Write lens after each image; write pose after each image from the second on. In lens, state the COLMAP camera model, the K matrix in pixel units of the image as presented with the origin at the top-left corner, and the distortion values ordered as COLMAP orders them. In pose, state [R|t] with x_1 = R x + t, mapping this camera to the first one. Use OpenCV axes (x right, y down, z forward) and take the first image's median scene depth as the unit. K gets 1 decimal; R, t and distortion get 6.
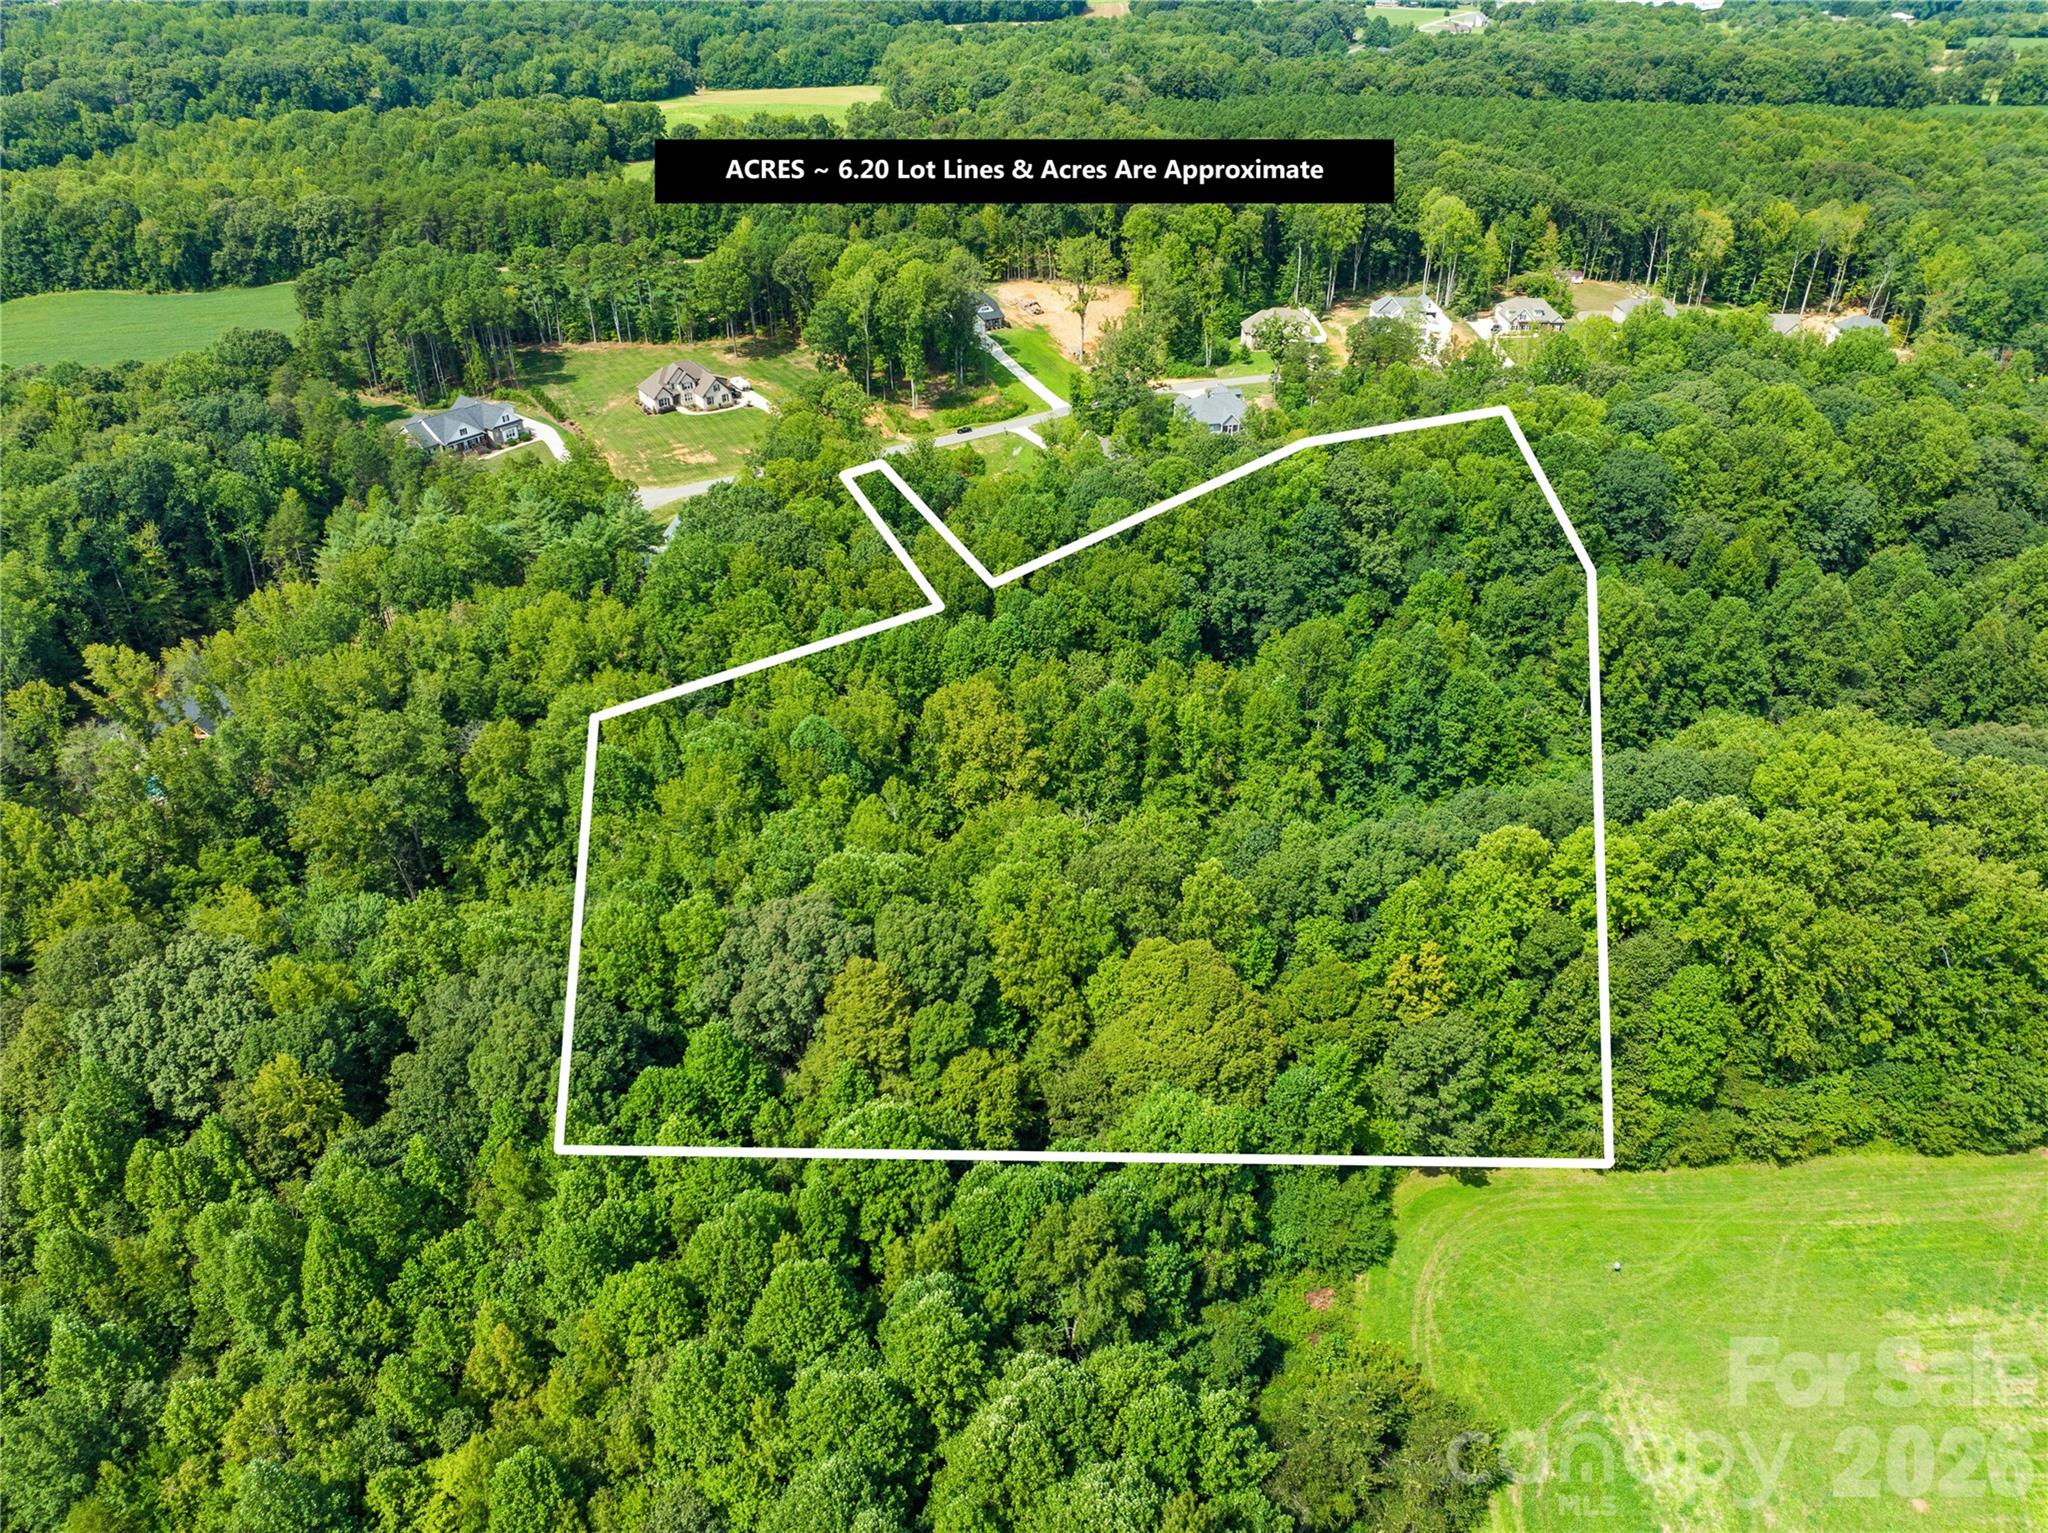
lens RADIAL K [[1494.7, 0, 1063.2], [0, 1494.7, 761.4], [0, 0, 1]] dist [-0.060222, 0.028883]
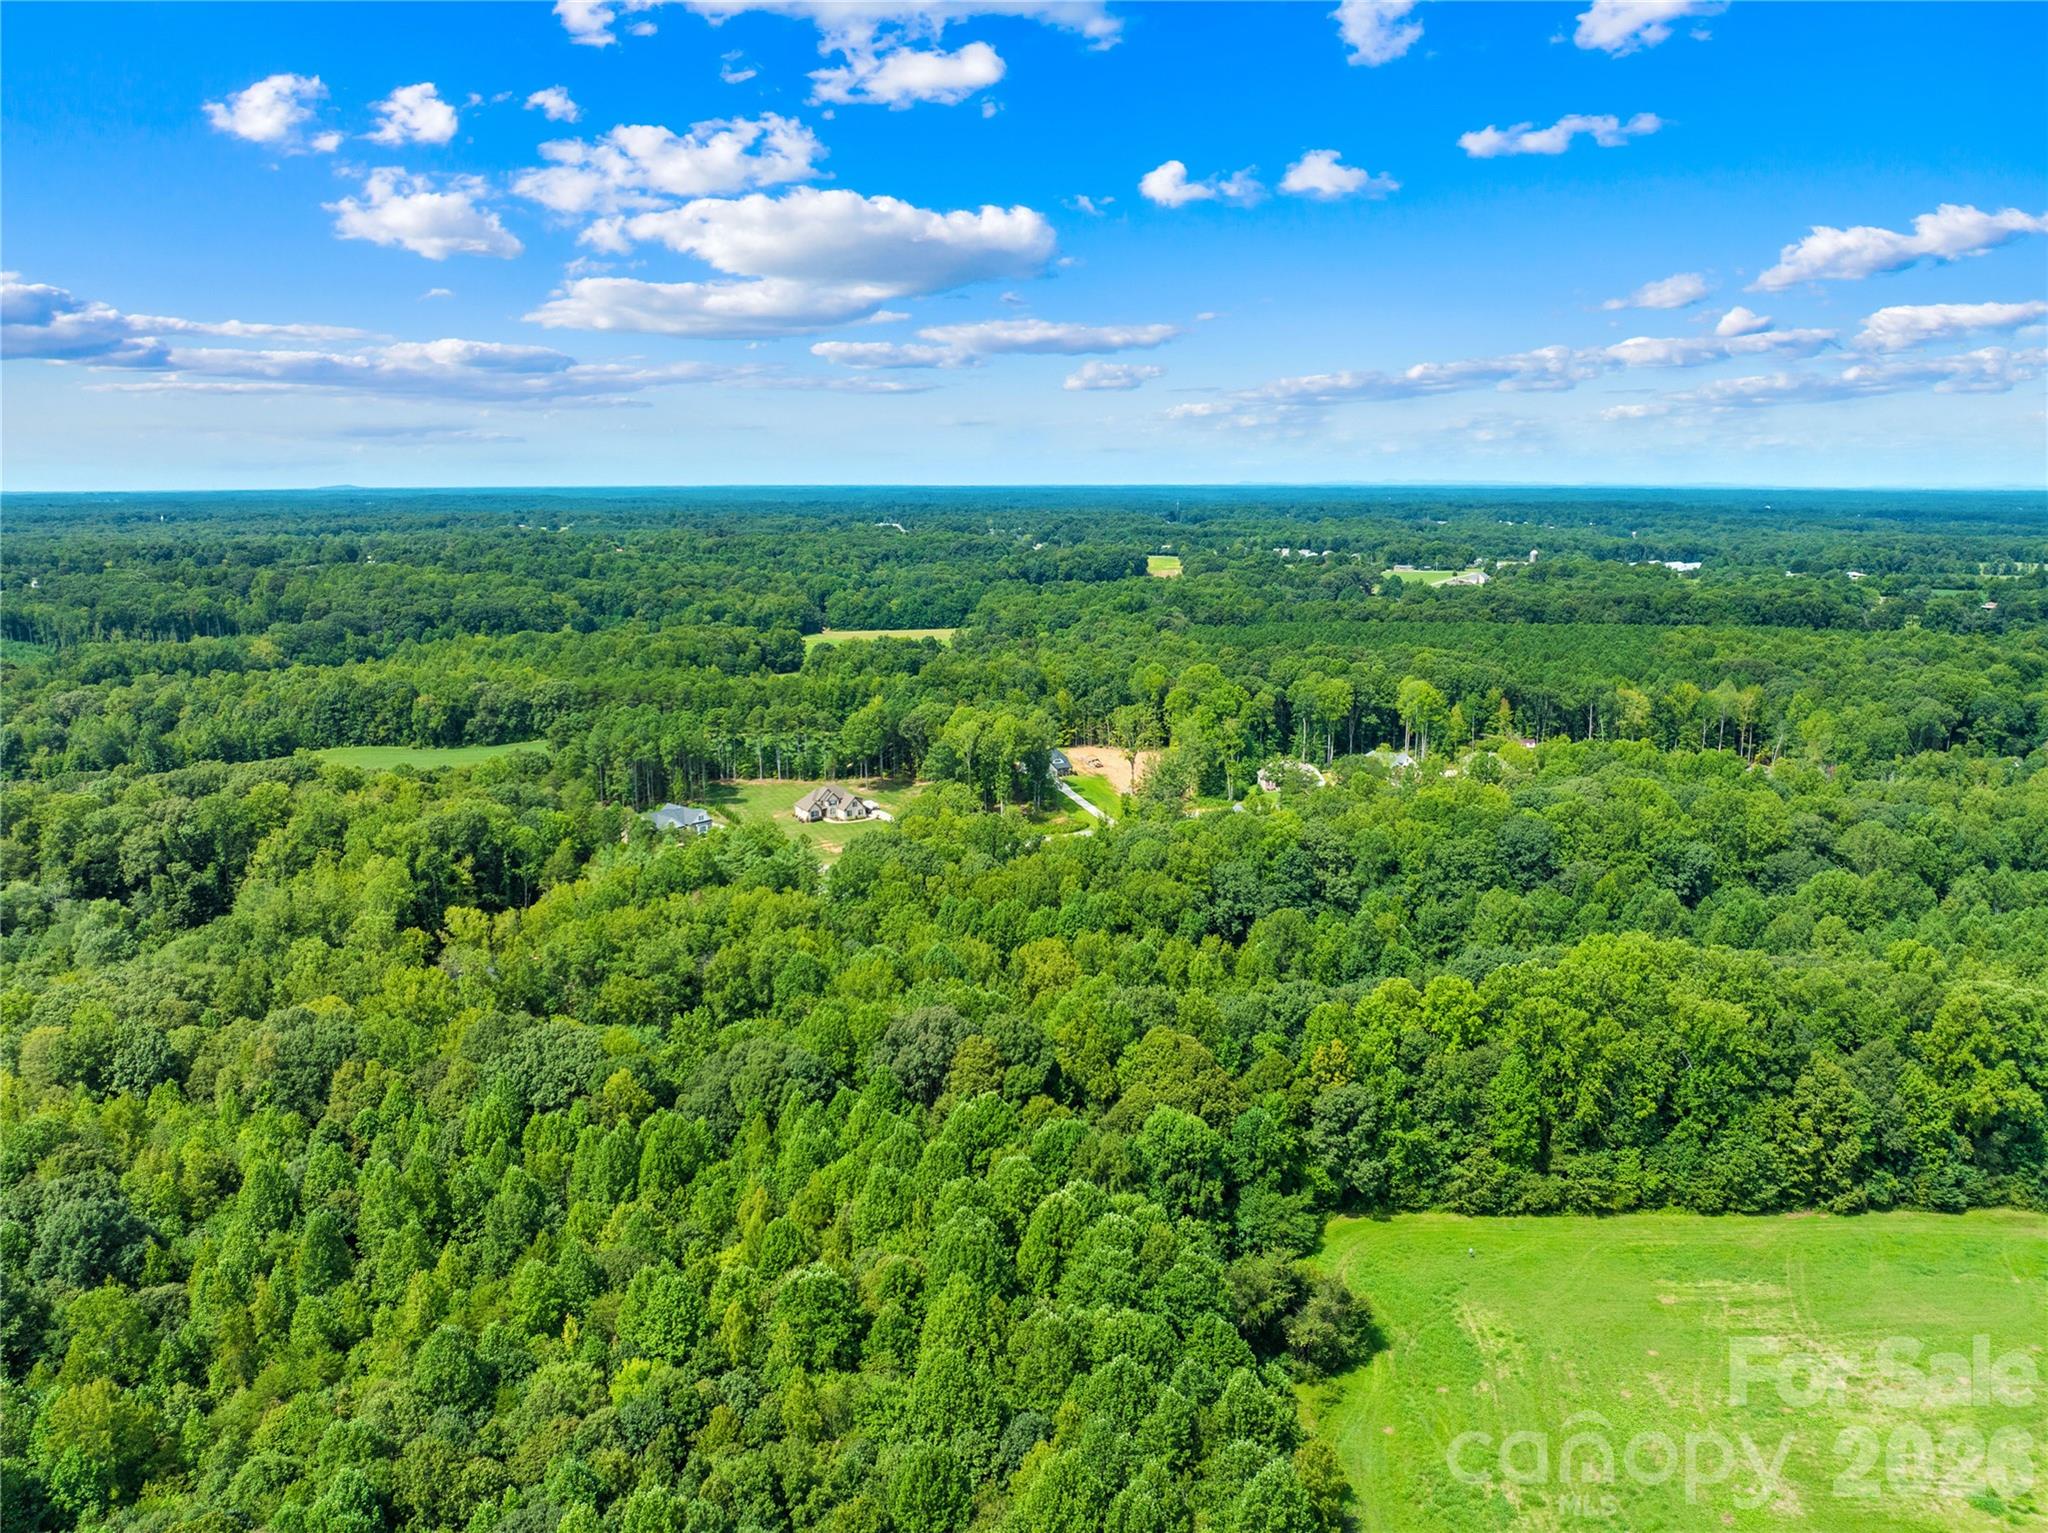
lens RADIAL K [[1458.0, 0, 1038.8], [0, 1458.0, 761.5], [0, 0, 1]] dist [-0.050193, 0.028064]
pose [[0.998032, 0.003438, -0.062618, 0.011989], [-0.024752, 0.939029, -0.342946, 0.156098], [0.057621, 0.343821, 0.937266, -0.225473]]
